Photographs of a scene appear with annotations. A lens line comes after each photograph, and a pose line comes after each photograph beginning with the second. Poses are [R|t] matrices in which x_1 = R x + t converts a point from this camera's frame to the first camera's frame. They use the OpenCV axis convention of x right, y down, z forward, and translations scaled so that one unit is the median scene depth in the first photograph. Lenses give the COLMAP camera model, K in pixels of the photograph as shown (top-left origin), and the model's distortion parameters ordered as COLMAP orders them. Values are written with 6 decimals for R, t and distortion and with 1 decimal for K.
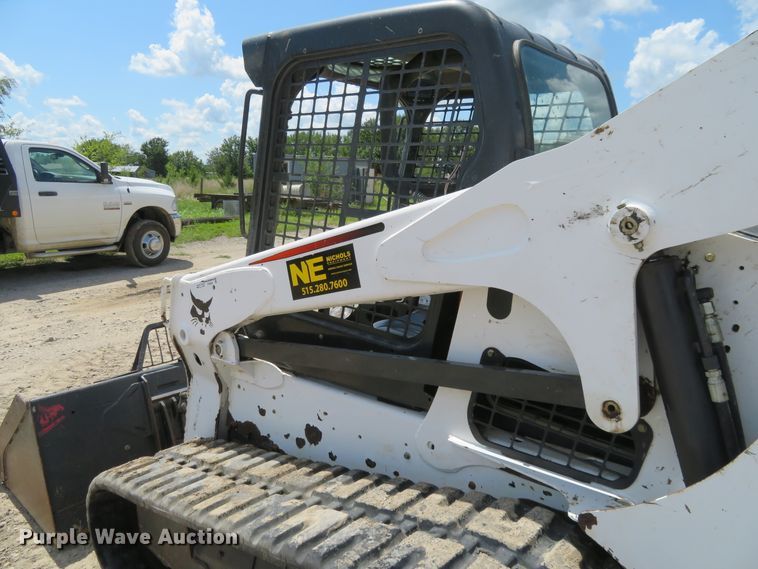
lens RADIAL K [[549.8, 0, 379.3], [0, 549.8, 281.9], [0, 0, 1]] dist [-0.007486, 0.008409]
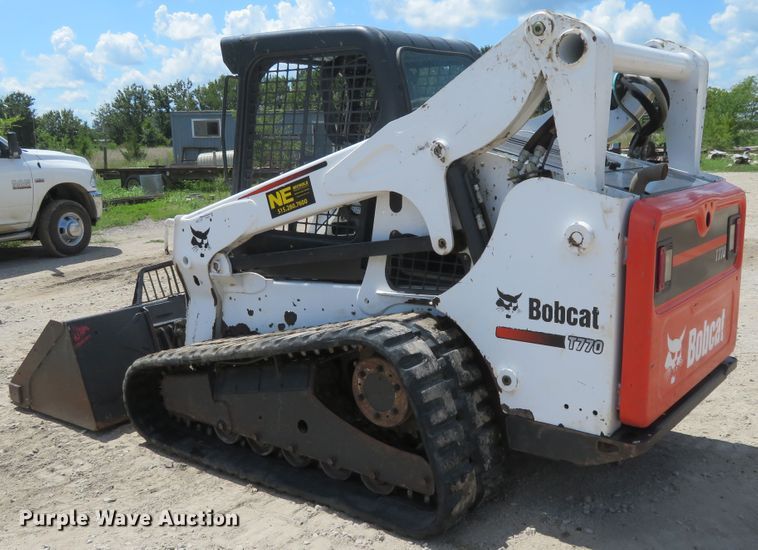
lens RADIAL K [[785.4, 0, 420.6], [0, 785.4, 300.4], [0, 0, 1]] dist [-0.005819, 0.000000]
pose [[0.994701, -0.065167, 0.079513, 0.057503], [0.063429, 0.997693, 0.024193, 0.211621], [-0.080906, -0.019021, 0.996540, -1.084516]]
